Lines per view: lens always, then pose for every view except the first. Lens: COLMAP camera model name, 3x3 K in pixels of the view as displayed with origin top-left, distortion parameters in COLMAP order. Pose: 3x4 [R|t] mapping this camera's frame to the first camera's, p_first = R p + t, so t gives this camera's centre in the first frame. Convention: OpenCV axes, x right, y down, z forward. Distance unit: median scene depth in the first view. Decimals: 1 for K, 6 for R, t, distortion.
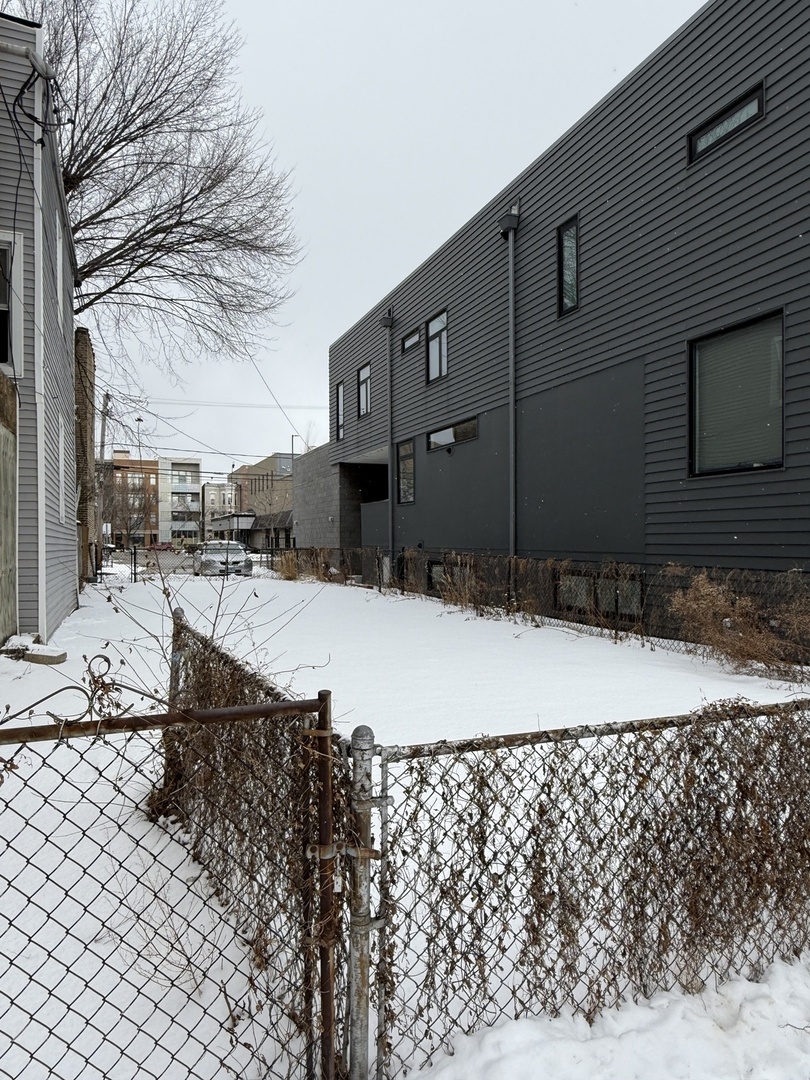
lens RADIAL K [[700.4, 0, 408.8], [0, 700.4, 542.9], [0, 0, 1]] dist [0.000011, 0.002274]
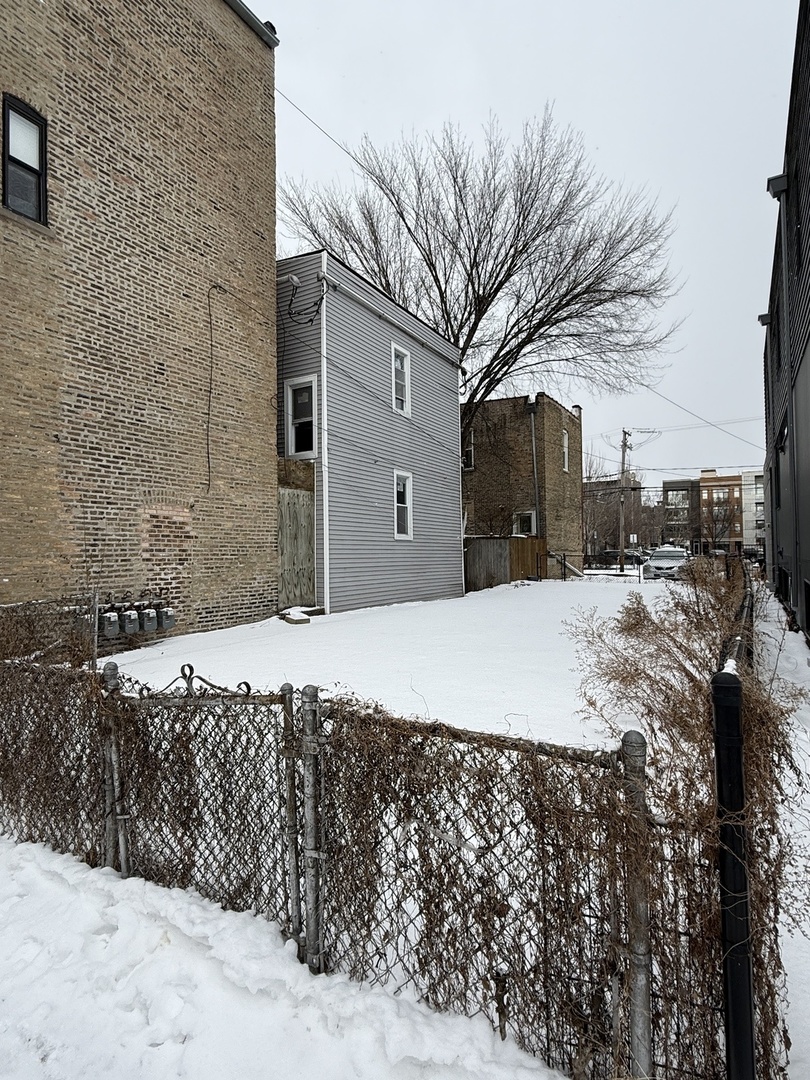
lens RADIAL K [[580.6, 0, 406.2], [0, 580.6, 541.0], [0, 0, 1]] dist [-0.003646, -0.002885]
pose [[0.605107, -0.017281, -0.795957, 0.295971], [0.005693, 0.999833, -0.017380, -0.001791], [0.796124, 0.005985, 0.605104, 0.130415]]
